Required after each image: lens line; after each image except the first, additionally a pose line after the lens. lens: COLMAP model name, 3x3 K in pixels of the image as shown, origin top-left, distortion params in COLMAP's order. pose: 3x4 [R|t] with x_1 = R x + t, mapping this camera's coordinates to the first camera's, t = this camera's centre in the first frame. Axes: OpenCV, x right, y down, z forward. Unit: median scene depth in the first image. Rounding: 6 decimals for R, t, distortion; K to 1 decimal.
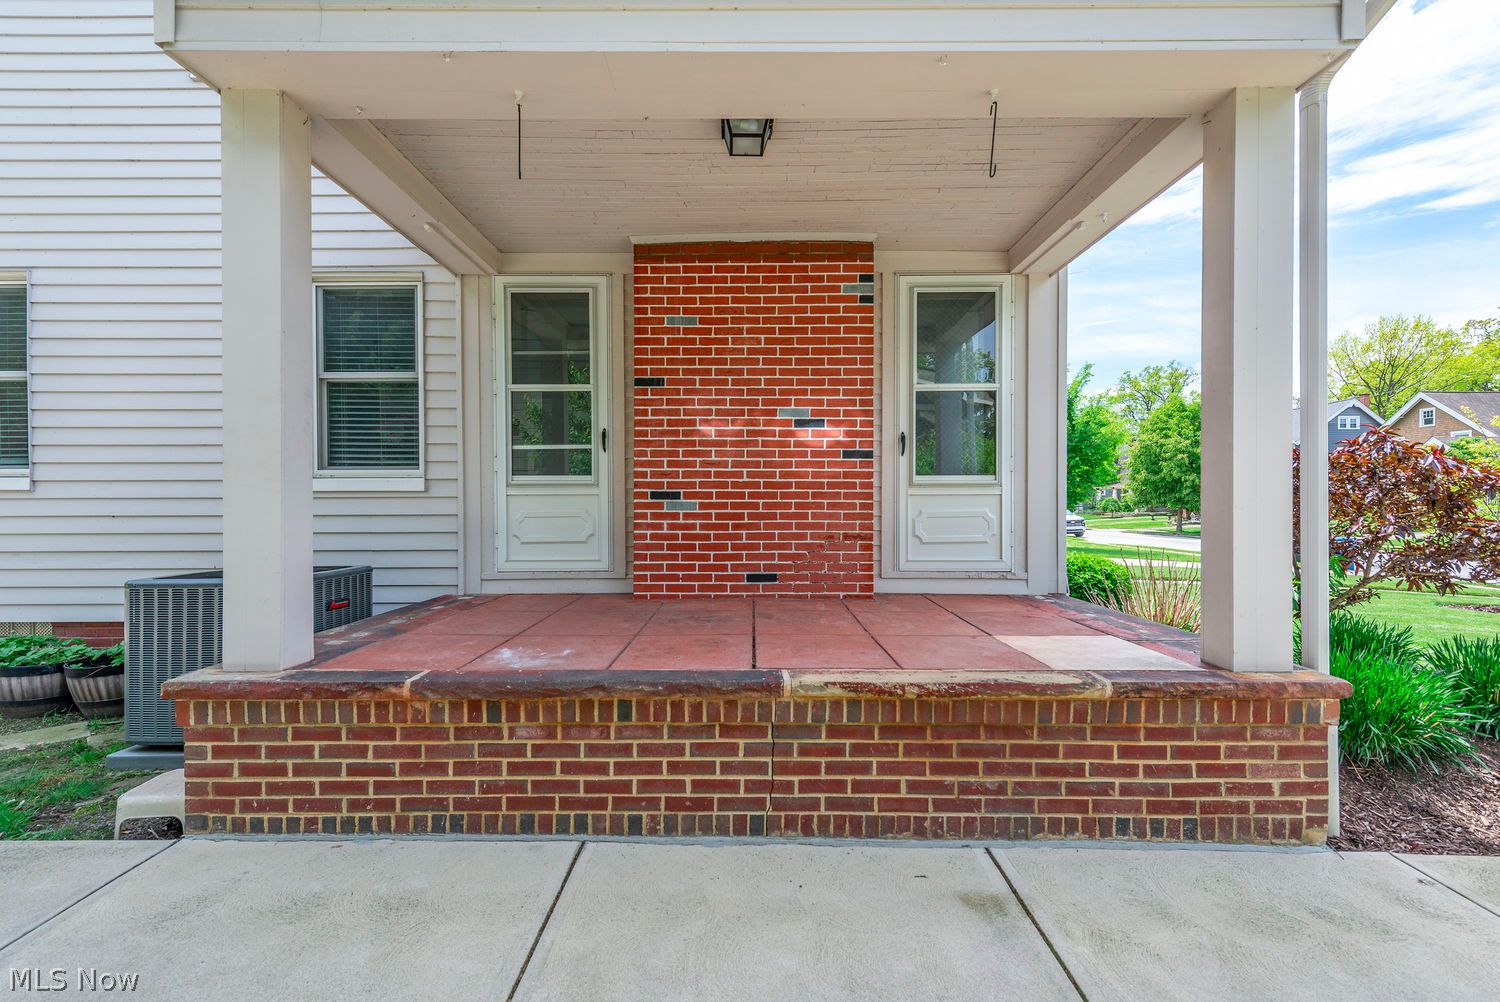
lens RADIAL K [[612.8, 0, 745.7], [0, 612.8, 508.9], [0, 0, 1]] dist [0.018229, -0.005705]
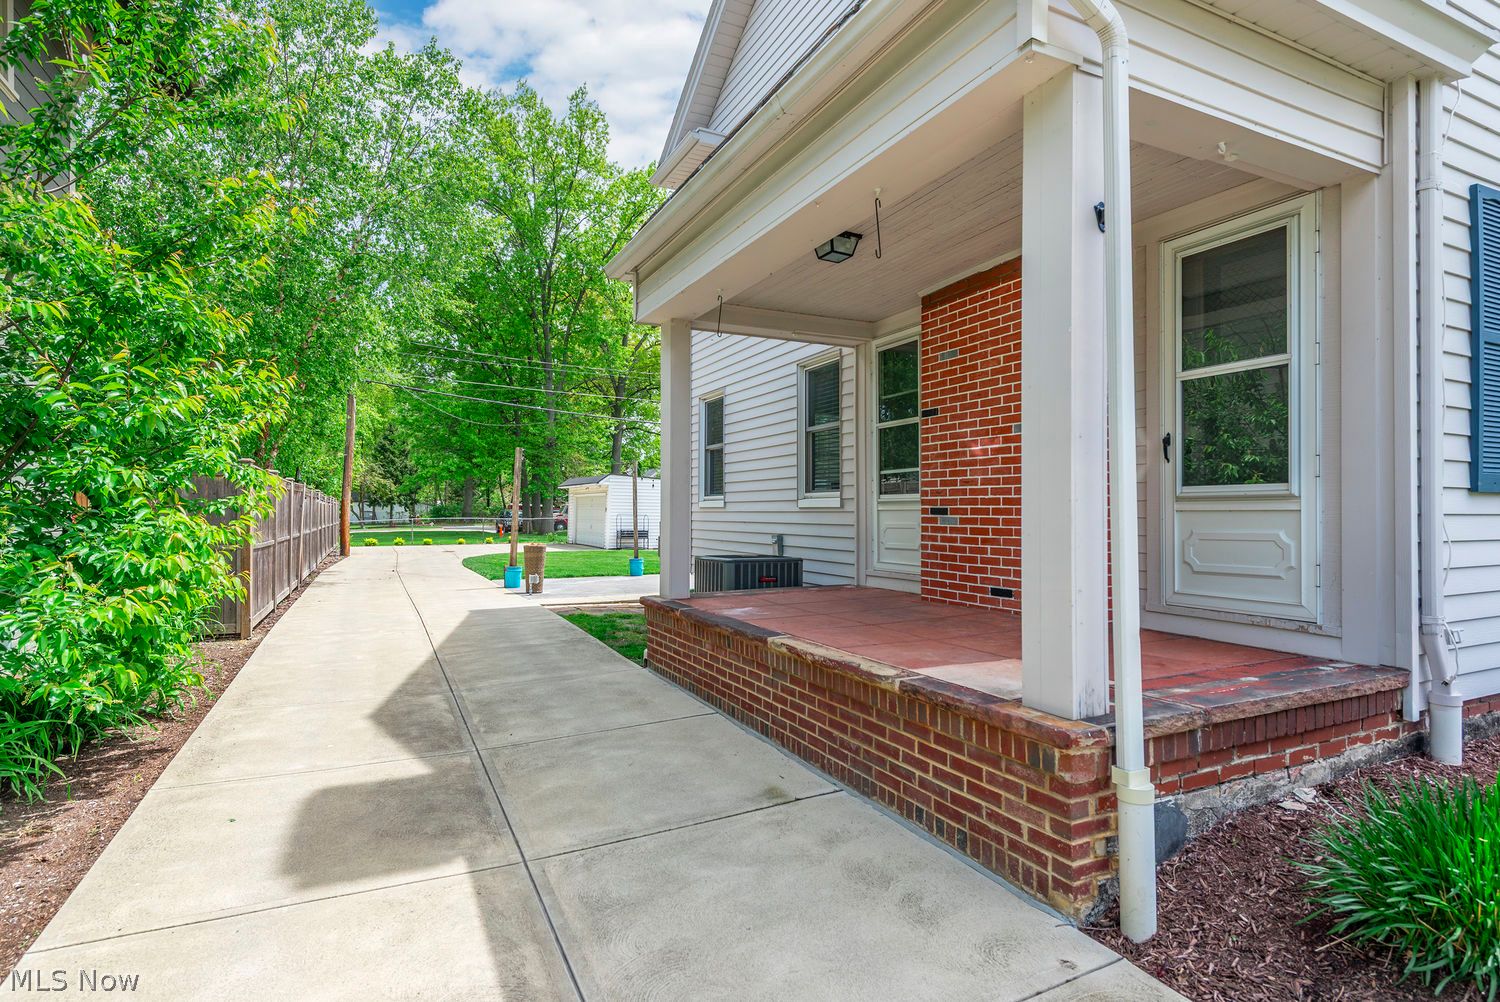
lens RADIAL K [[771.4, 0, 753.6], [0, 771.4, 506.1], [0, 0, 1]] dist [0.016490, -0.000022]
pose [[0.449318, -0.003158, -0.893366, 0.990802], [-0.006959, 0.999951, -0.007035, -0.019137], [0.893345, 0.009378, 0.449274, 0.055111]]
